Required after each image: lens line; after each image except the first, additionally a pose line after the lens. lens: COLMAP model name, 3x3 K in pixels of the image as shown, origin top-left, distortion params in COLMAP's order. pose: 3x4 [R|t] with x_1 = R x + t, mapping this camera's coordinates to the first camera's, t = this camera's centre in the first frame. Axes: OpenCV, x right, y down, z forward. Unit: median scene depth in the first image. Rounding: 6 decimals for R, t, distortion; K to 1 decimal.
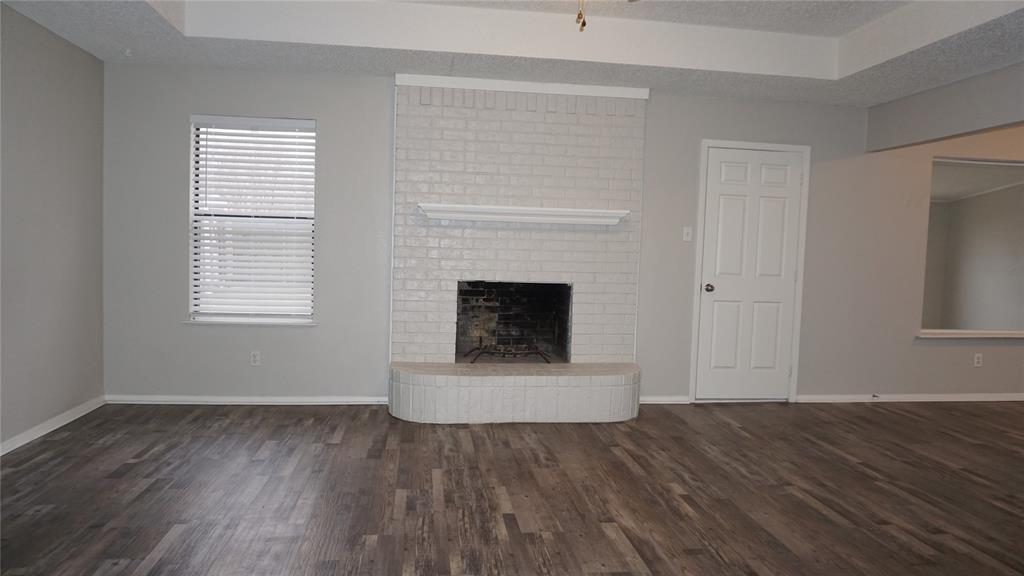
lens RADIAL K [[680.6, 0, 512.0], [0, 680.6, 288.0], [0, 0, 1]] dist [-0.066147, 0.046327]
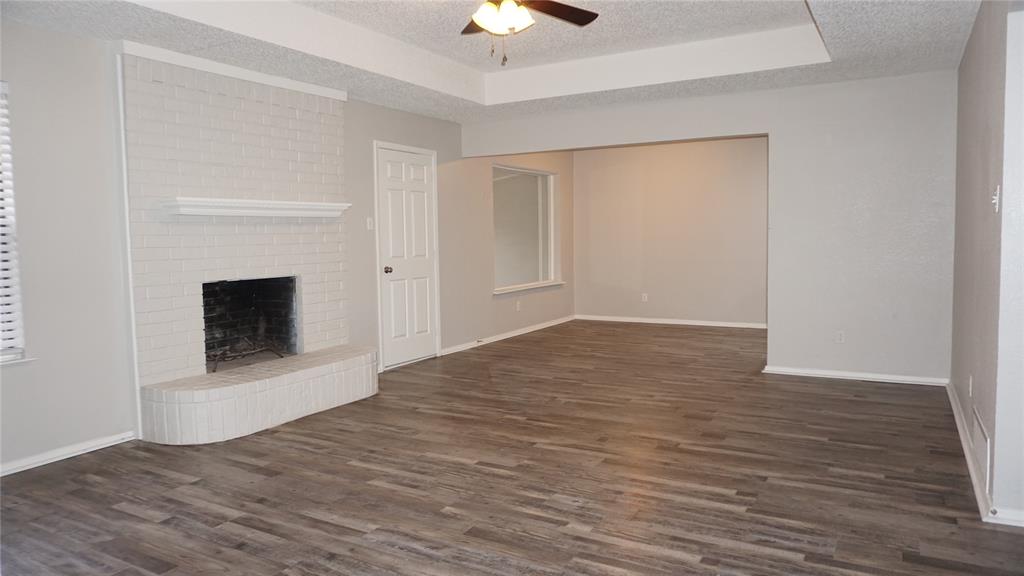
lens RADIAL K [[680.6, 0, 512.0], [0, 680.6, 288.0], [0, 0, 1]] dist [-0.066147, 0.046327]
pose [[0.605474, -0.100515, 0.789492, -0.684105], [0.083703, 0.994533, 0.062427, -0.032402], [-0.791451, 0.028284, 0.610577, 0.166864]]
